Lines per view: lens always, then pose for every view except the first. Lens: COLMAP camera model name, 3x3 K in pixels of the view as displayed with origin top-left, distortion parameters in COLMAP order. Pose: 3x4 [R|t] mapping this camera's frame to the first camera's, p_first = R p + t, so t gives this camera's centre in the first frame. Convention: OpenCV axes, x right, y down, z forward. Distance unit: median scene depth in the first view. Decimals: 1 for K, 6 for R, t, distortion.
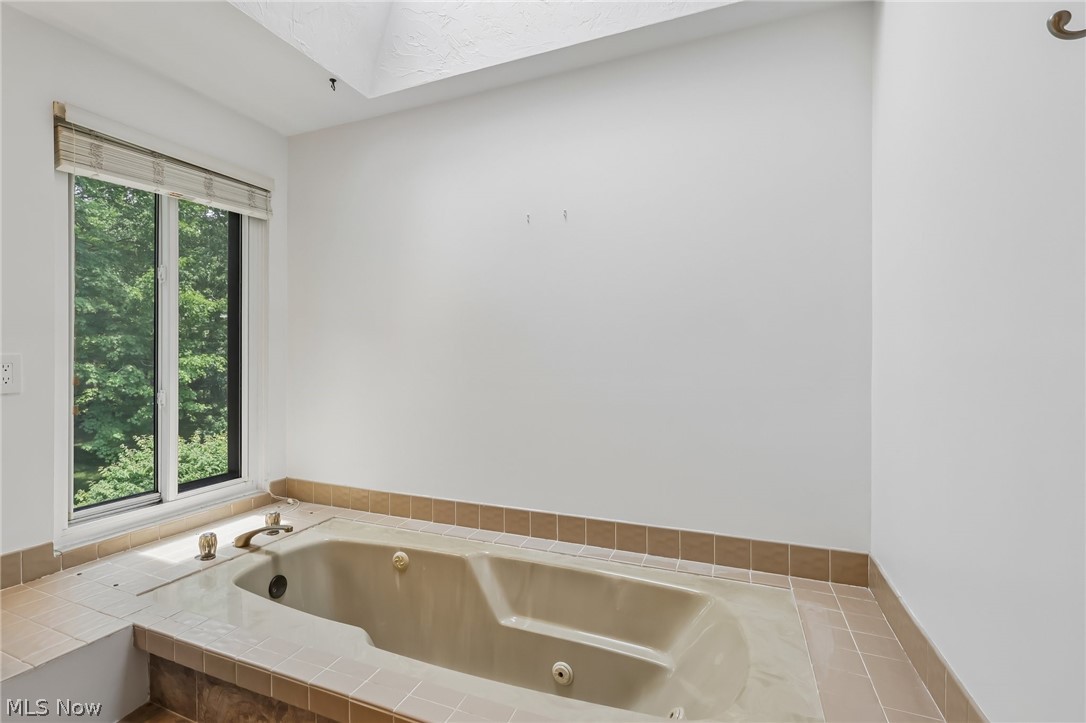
lens RADIAL K [[517.6, 0, 494.3], [0, 517.6, 360.4], [0, 0, 1]] dist [-0.002667, 0.000303]
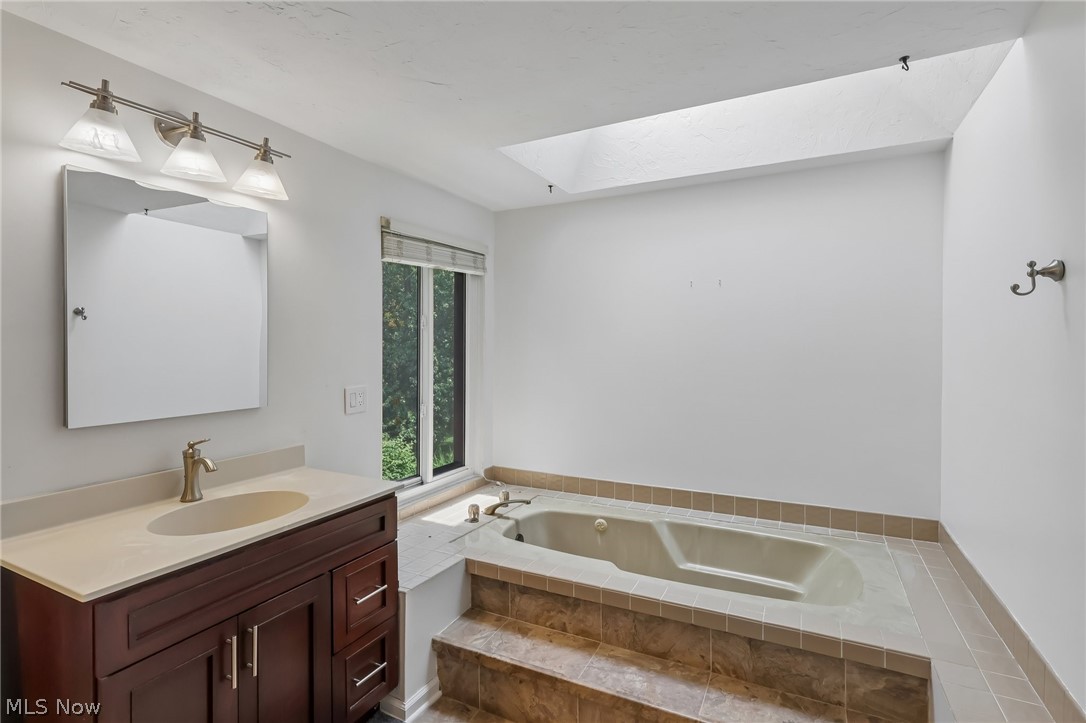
lens RADIAL K [[515.8, 0, 539.1], [0, 515.8, 354.9], [0, 0, 1]] dist [-0.001674, 0.000023]
pose [[0.999031, -0.003353, -0.043877, -0.304637], [0.003936, 0.999905, 0.013215, -0.107819], [0.043829, -0.013375, 0.998950, -0.446135]]
